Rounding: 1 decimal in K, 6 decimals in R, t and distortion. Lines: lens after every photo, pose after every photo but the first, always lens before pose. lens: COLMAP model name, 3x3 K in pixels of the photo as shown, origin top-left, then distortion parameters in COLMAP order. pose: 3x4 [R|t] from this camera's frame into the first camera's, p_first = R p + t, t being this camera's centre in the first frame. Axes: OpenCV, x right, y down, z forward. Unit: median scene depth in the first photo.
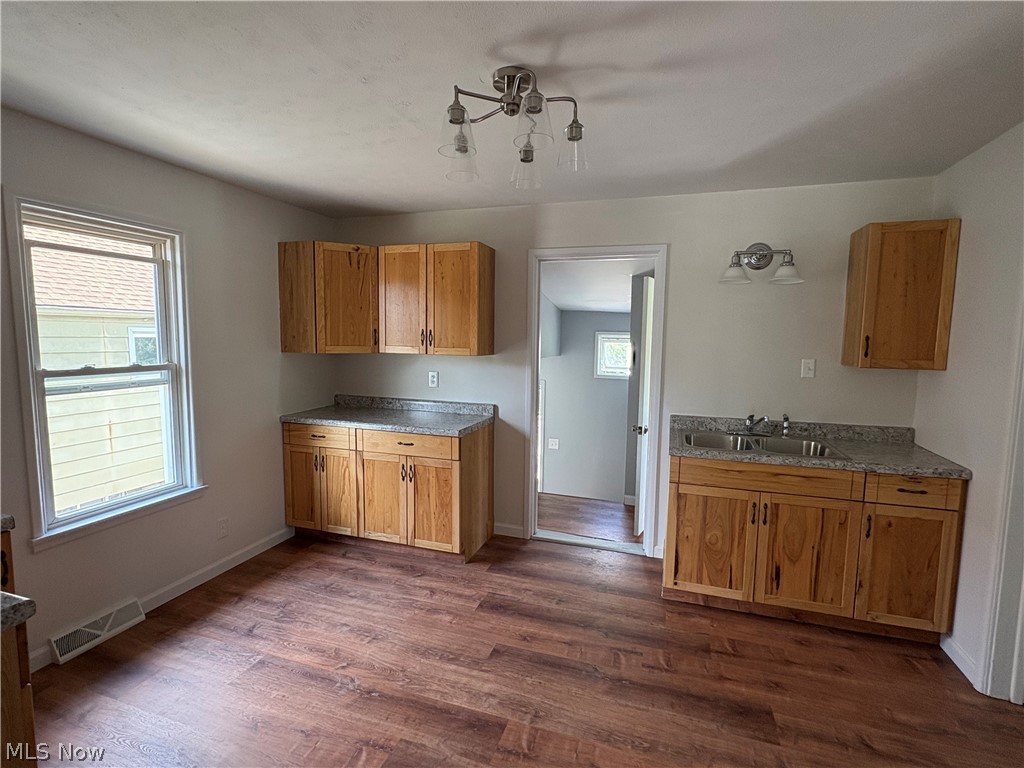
lens RADIAL K [[493.3, 0, 510.9], [0, 493.3, 381.5], [0, 0, 1]] dist [-0.006060, 0.000991]
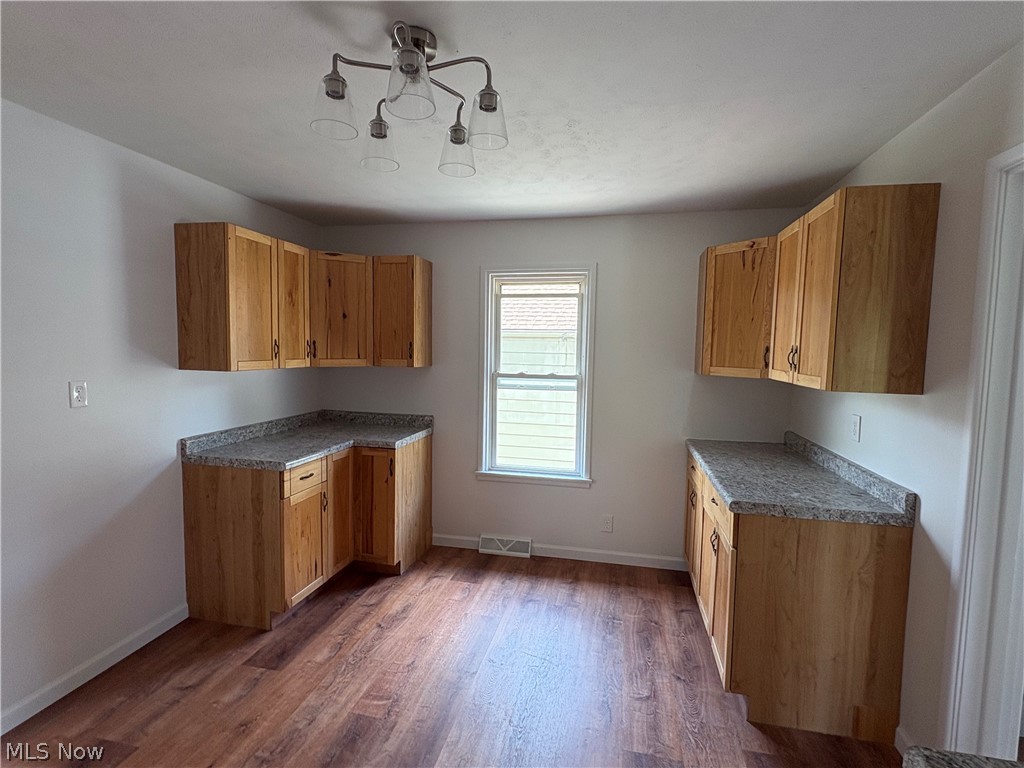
lens RADIAL K [[493.3, 0, 510.9], [0, 493.3, 381.5], [0, 0, 1]] dist [-0.006060, 0.000991]
pose [[0.098766, 0.057843, -0.993428, 0.485832], [-0.106112, 0.993229, 0.047282, -0.054320], [0.989437, 0.100745, 0.104235, 0.618929]]
